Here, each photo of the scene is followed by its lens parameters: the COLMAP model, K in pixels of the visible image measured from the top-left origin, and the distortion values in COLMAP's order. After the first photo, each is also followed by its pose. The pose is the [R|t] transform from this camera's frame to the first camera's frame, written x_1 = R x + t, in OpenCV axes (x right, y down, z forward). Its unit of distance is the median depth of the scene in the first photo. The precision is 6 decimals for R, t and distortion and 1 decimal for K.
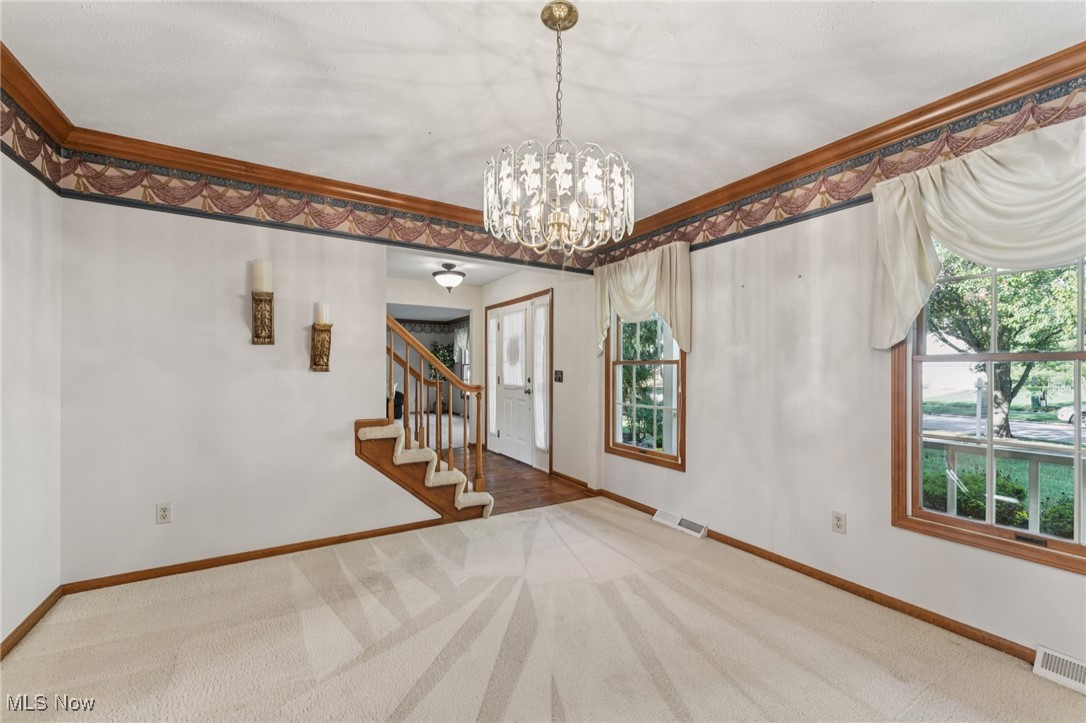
lens RADIAL K [[435.6, 0, 540.0], [0, 435.6, 372.2], [0, 0, 1]] dist [-0.003871, 0.001962]
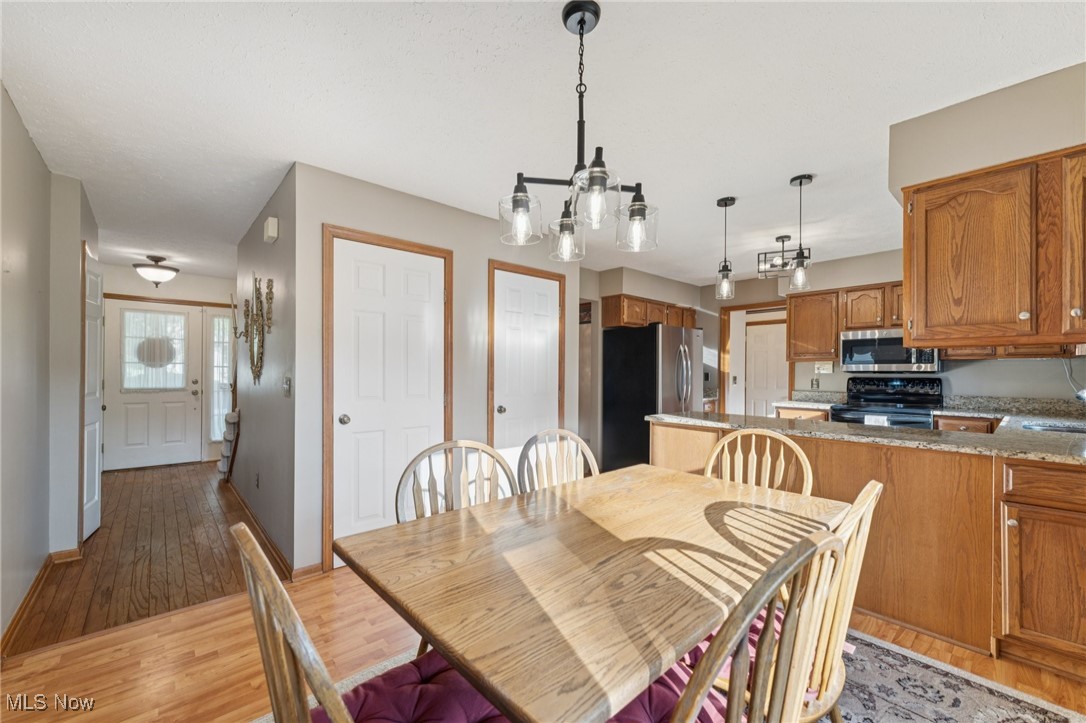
lens RADIAL K [[435.6, 0, 541.9], [0, 435.6, 375.1], [0, 0, 1]] dist [-0.003871, 0.001962]
pose [[-0.188214, -0.016740, 0.981985, -2.124477], [-0.000022, 0.999855, 0.017041, -0.029101], [-0.982128, 0.003185, -0.188187, 0.634804]]
